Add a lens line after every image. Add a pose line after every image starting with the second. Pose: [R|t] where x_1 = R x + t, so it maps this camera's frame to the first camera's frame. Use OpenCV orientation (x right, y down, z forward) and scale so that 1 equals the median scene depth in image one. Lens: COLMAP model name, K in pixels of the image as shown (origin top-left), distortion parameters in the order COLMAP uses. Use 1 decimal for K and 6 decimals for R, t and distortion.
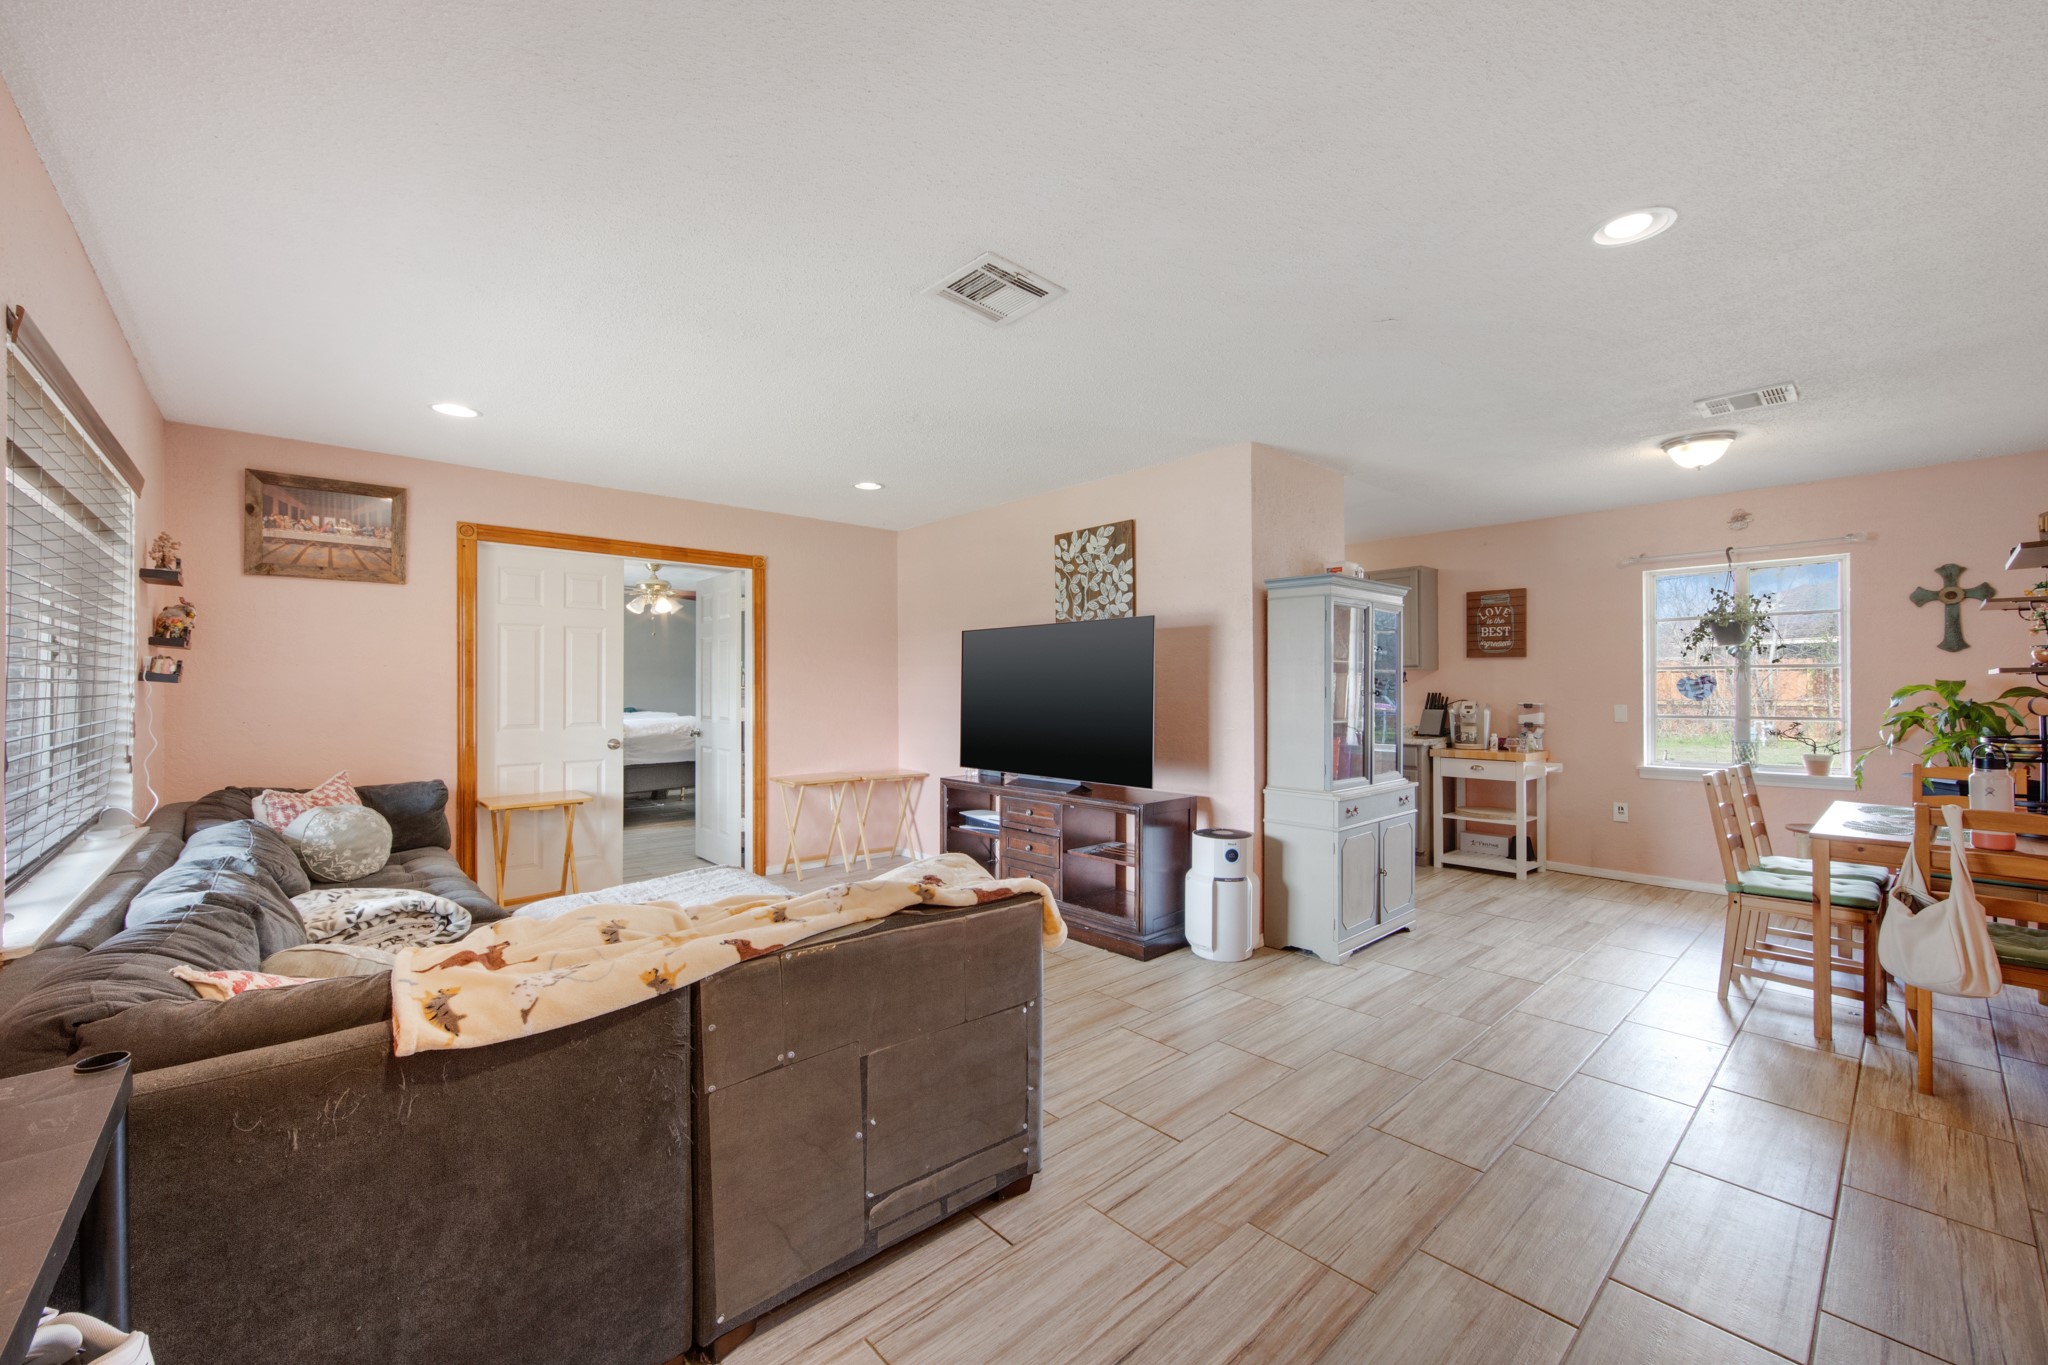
lens RADIAL K [[823.6, 0, 1028.8], [0, 823.6, 685.3], [0, 0, 1]] dist [-0.008599, 0.001636]
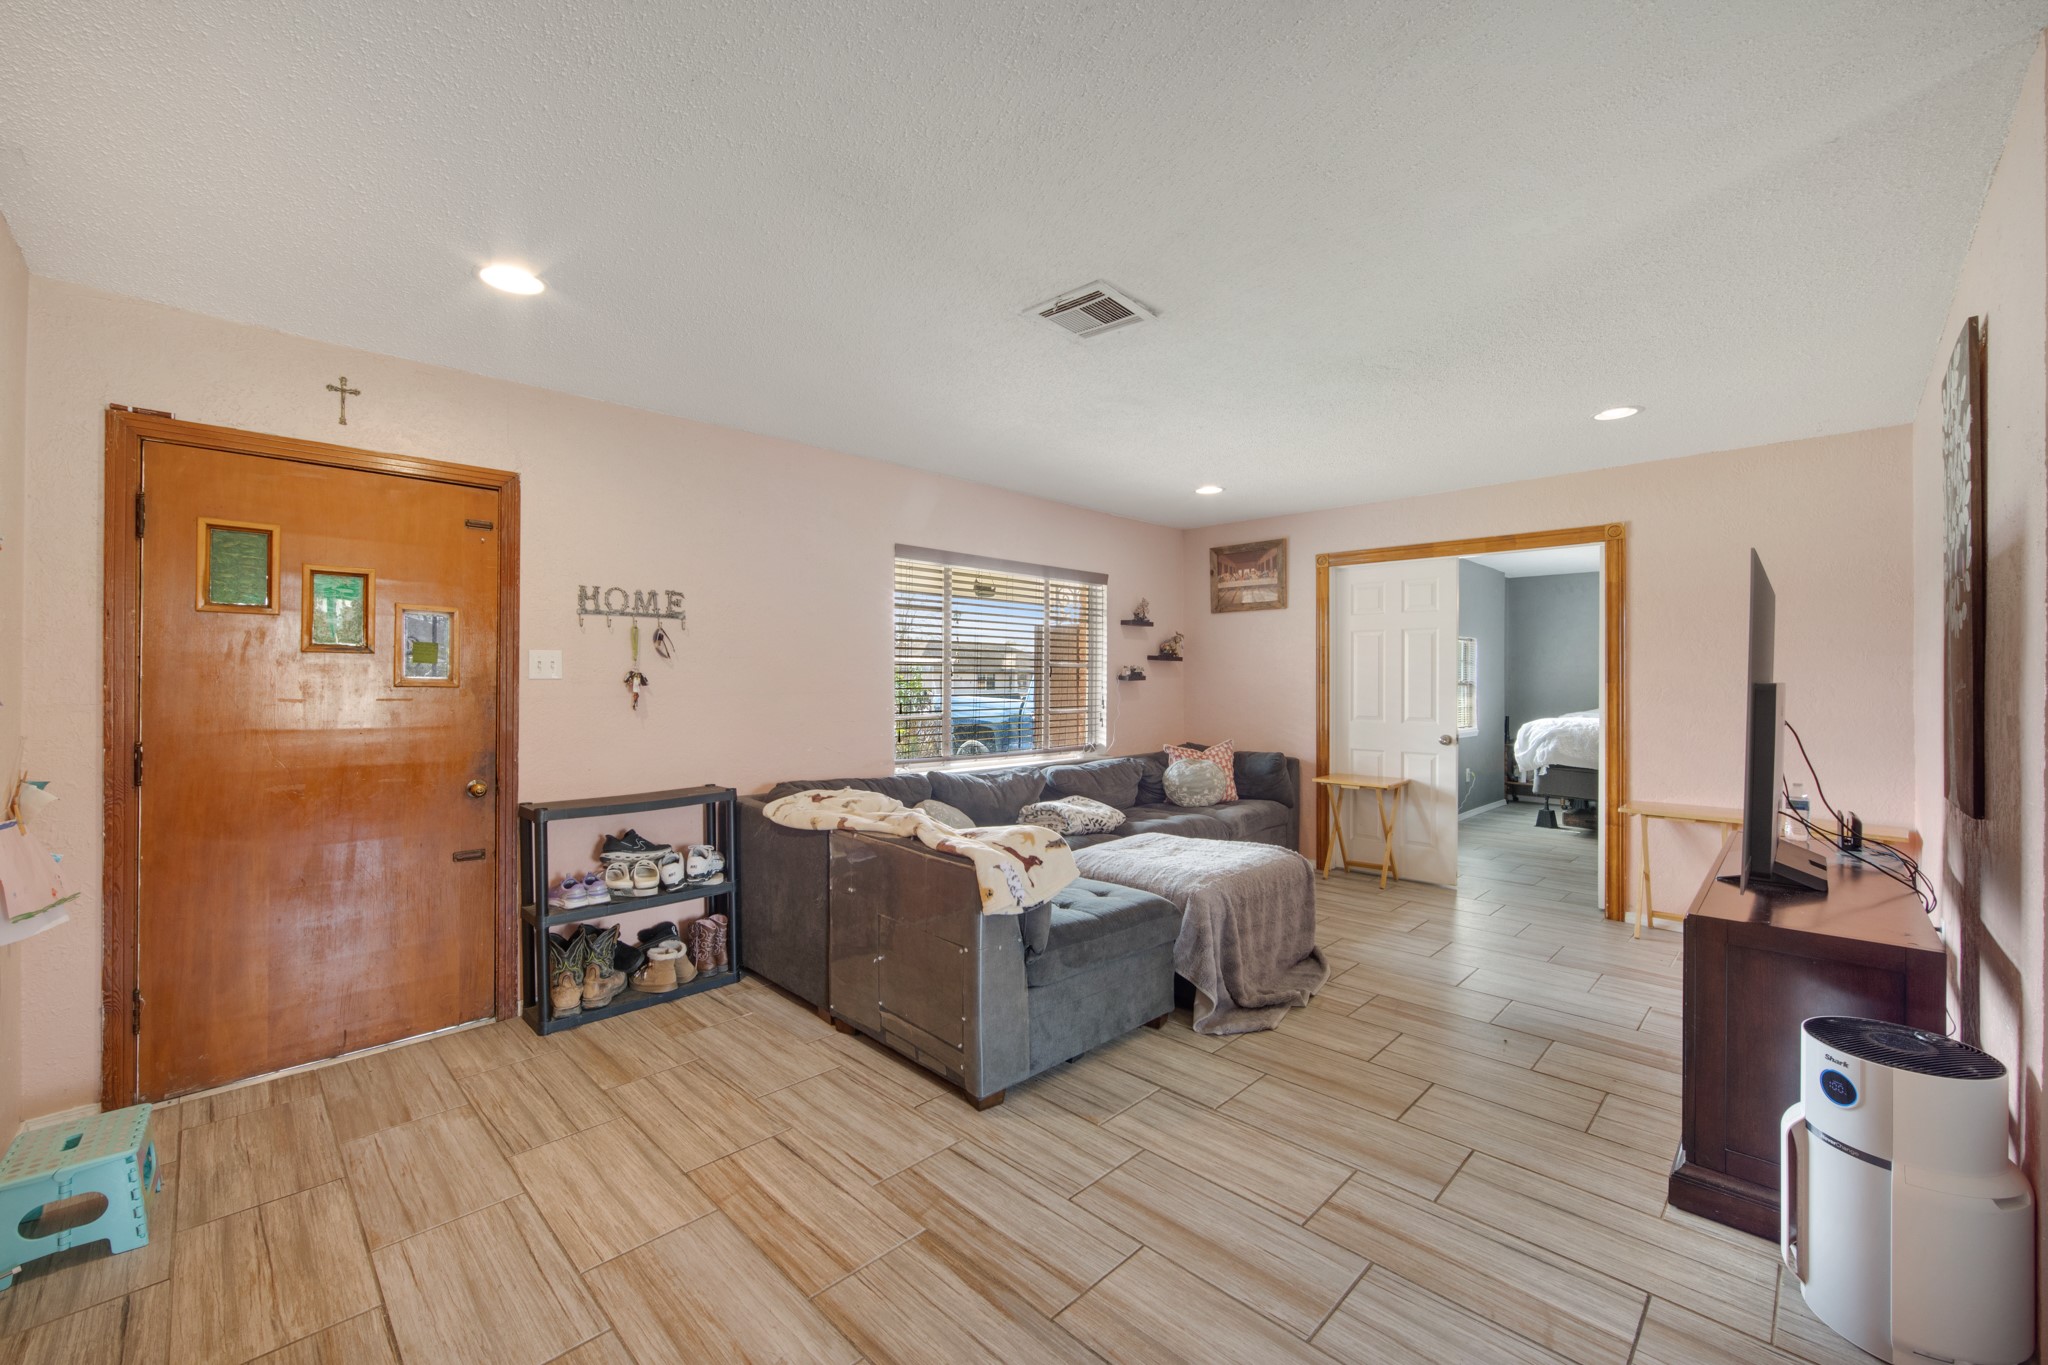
lens RADIAL K [[823.6, 0, 1020.6], [0, 823.6, 679.0], [0, 0, 1]] dist [-0.008599, 0.001636]
pose [[0.039284, -0.000168, -0.999228, 0.534084], [-0.001038, 0.999999, -0.000209, -0.004240], [0.999228, 0.001046, 0.039284, 0.454563]]
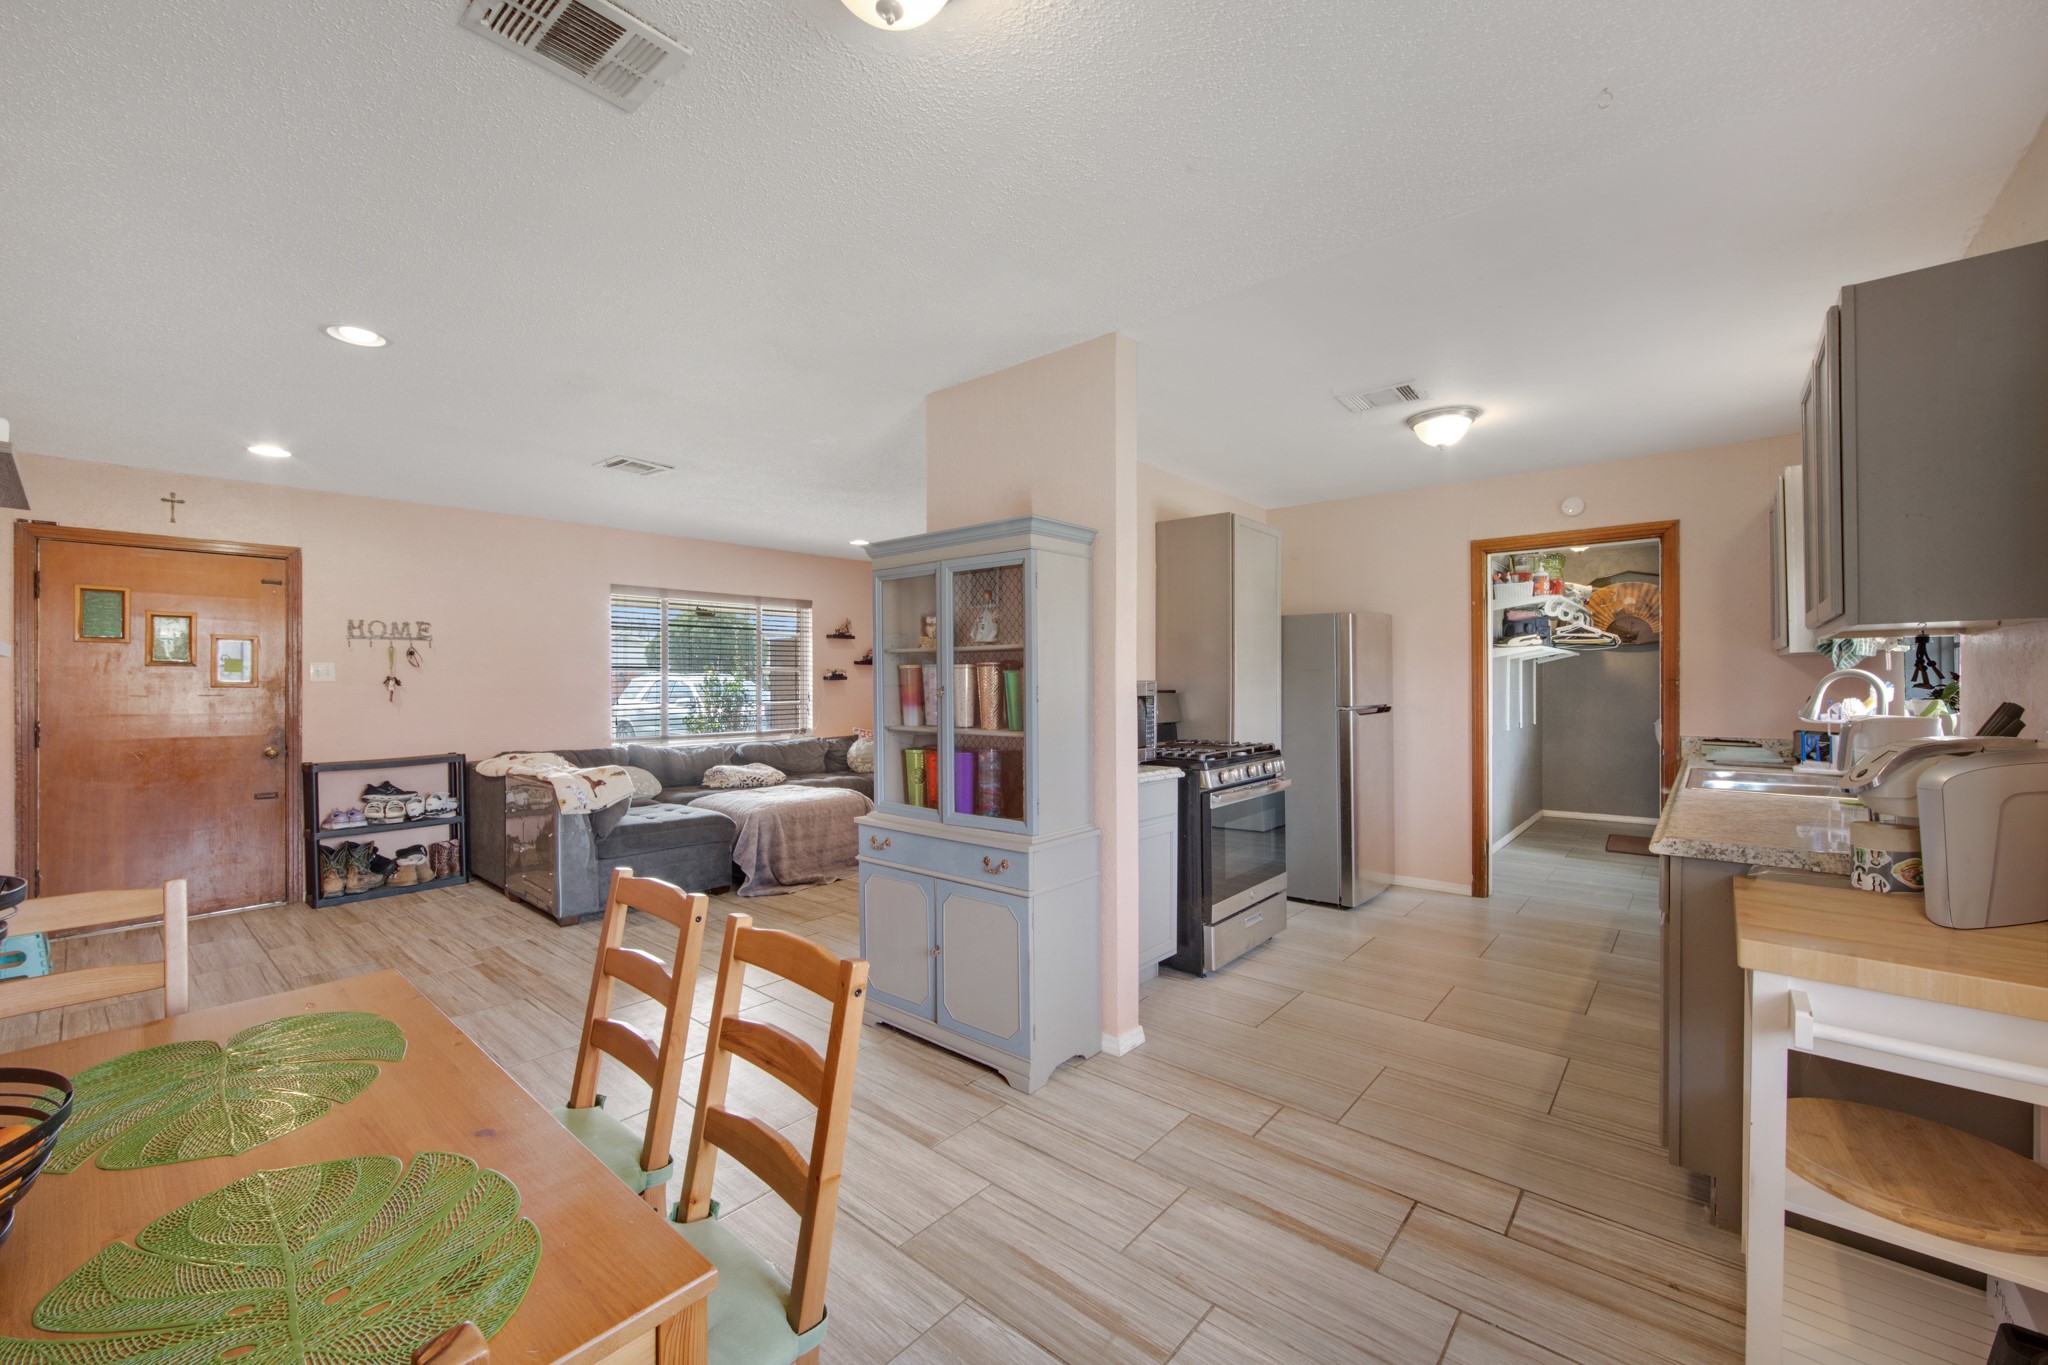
lens RADIAL K [[823.6, 0, 1031.9], [0, 823.6, 680.7], [0, 0, 1]] dist [-0.008599, 0.001636]
pose [[0.115510, 0.000292, -0.993306, 0.985865], [0.005956, 0.999982, 0.000987, -0.000741], [0.993288, -0.006030, 0.115506, 0.873392]]
